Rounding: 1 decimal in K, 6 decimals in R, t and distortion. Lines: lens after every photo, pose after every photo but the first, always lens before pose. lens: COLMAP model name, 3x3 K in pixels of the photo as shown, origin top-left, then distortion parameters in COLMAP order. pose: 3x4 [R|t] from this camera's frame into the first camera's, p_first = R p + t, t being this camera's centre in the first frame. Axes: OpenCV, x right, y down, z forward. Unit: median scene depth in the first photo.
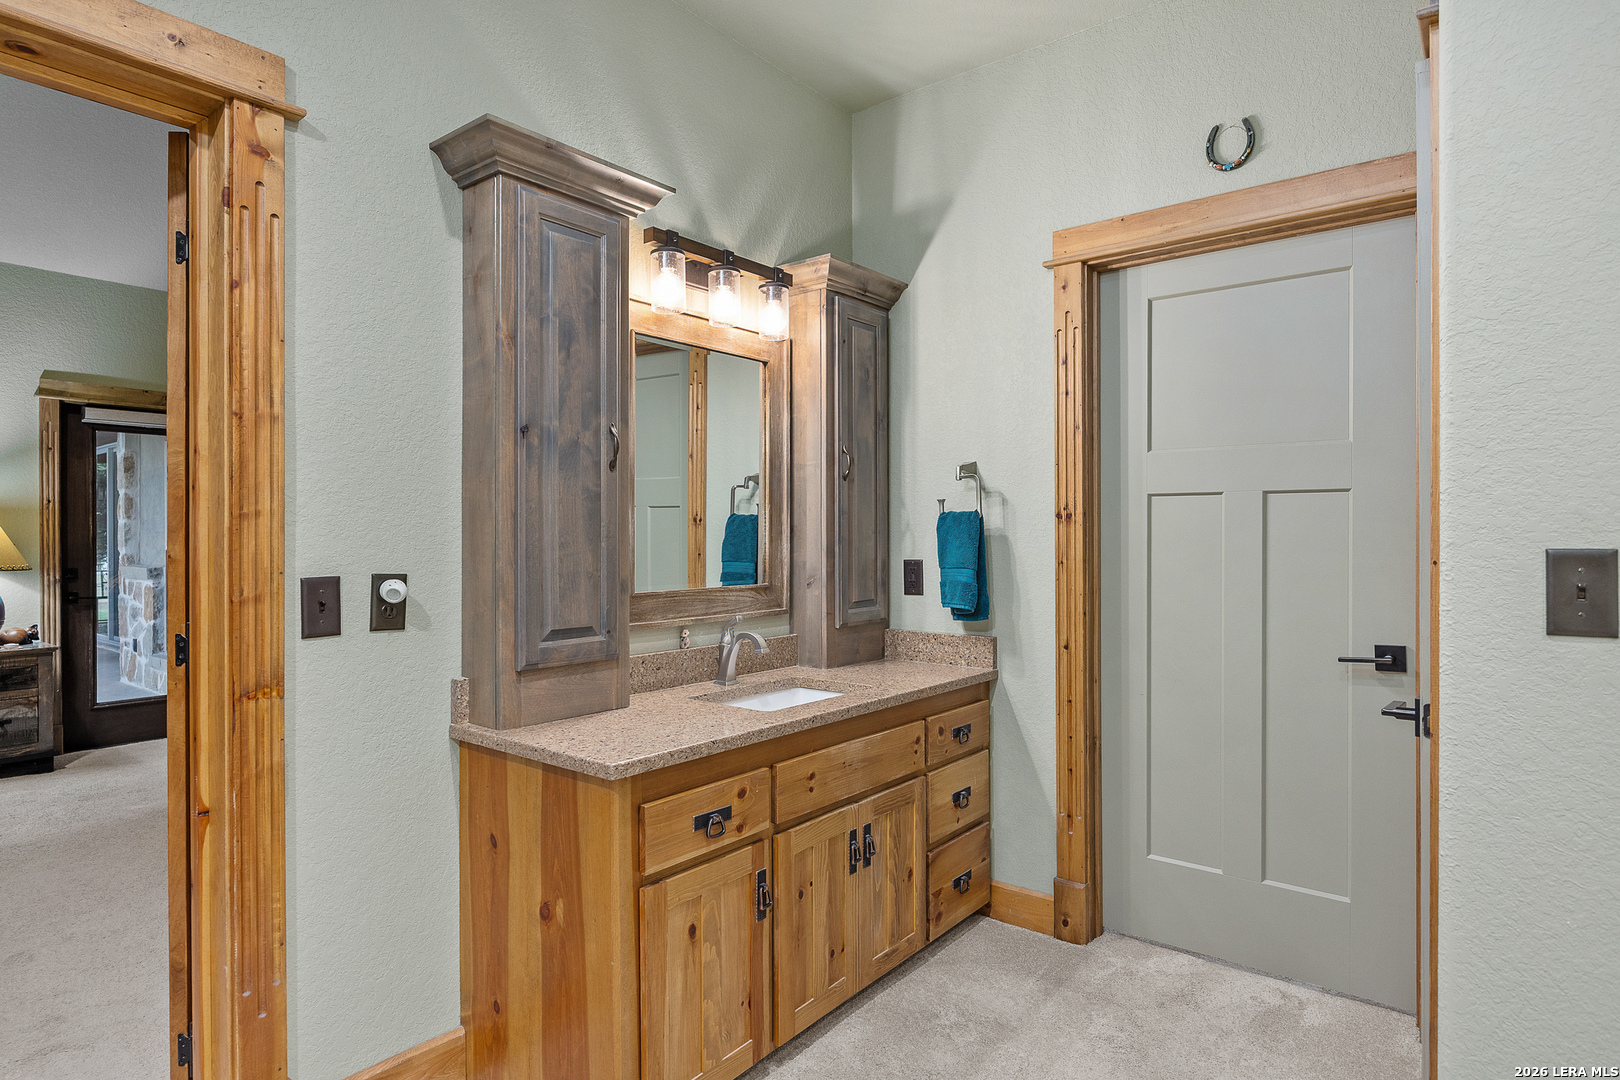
lens RADIAL K [[882.6, 0, 811.4], [0, 882.6, 532.6], [0, 0, 1]] dist [0.000502, 0.000061]
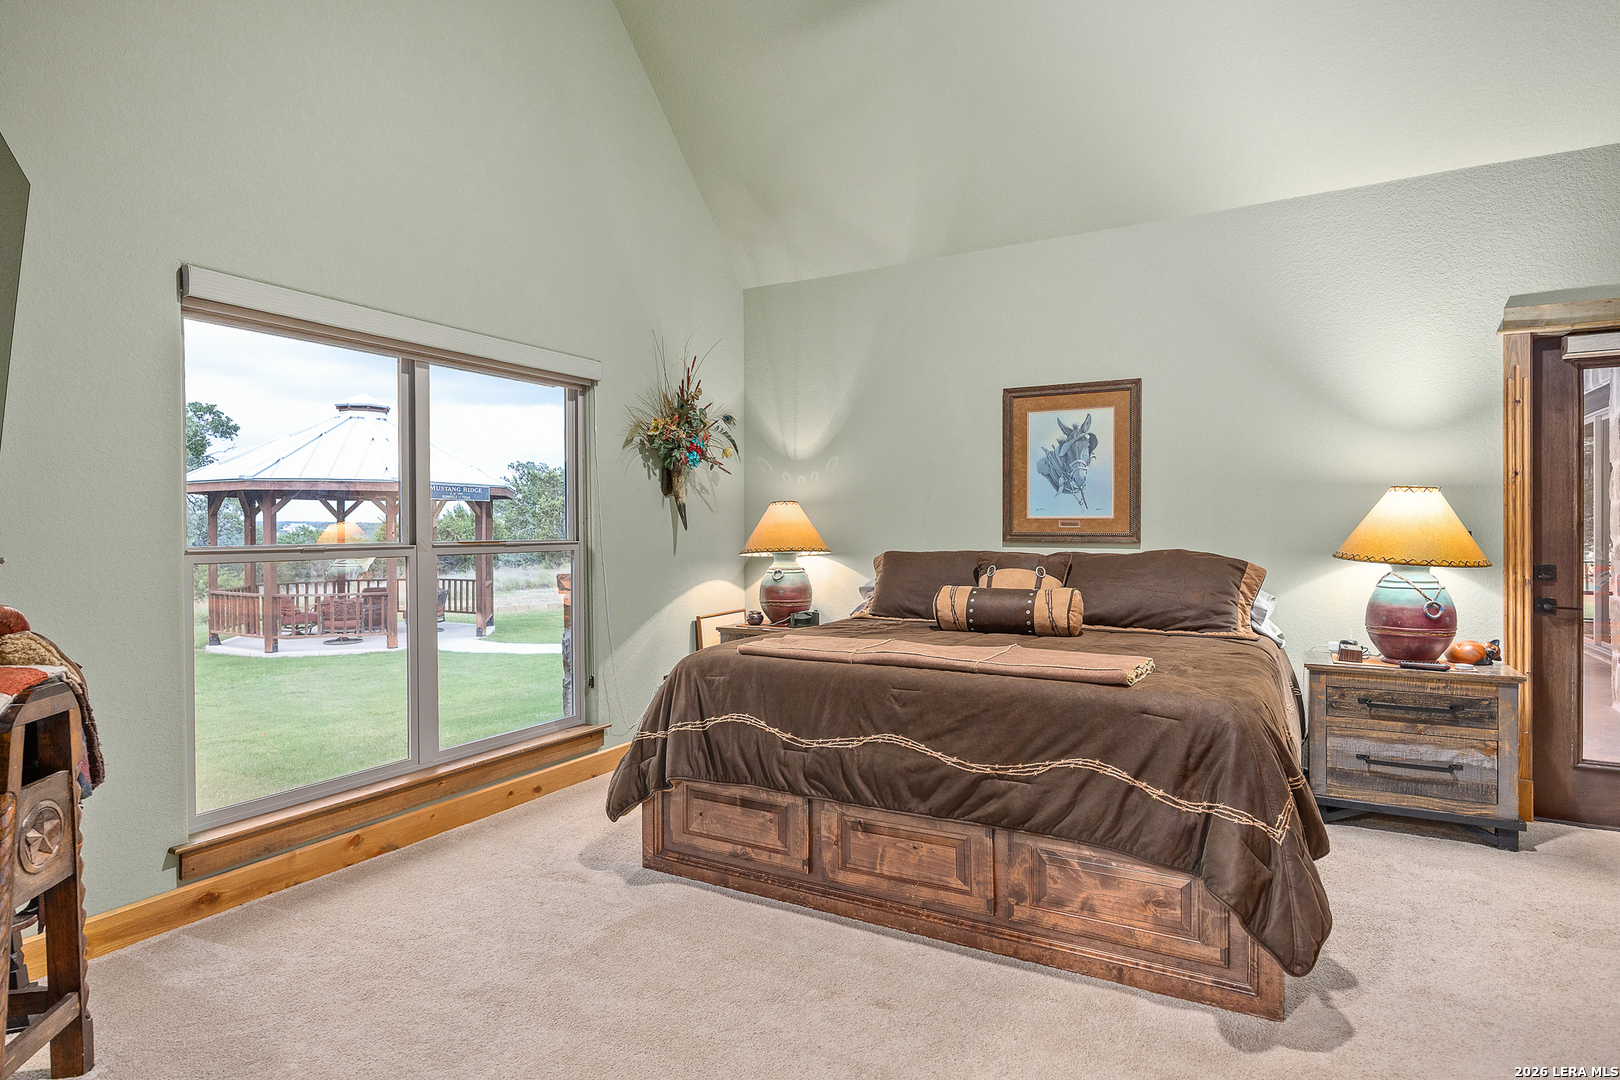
lens RADIAL K [[822.0, 0, 820.0], [0, 822.0, 529.1], [0, 0, 1]] dist [-0.003496, -0.000598]
pose [[0.141472, 0.008687, -0.989904, -0.269310], [0.003814, 0.999949, 0.009320, 0.002406], [0.989935, -0.005094, 0.141431, 0.329319]]
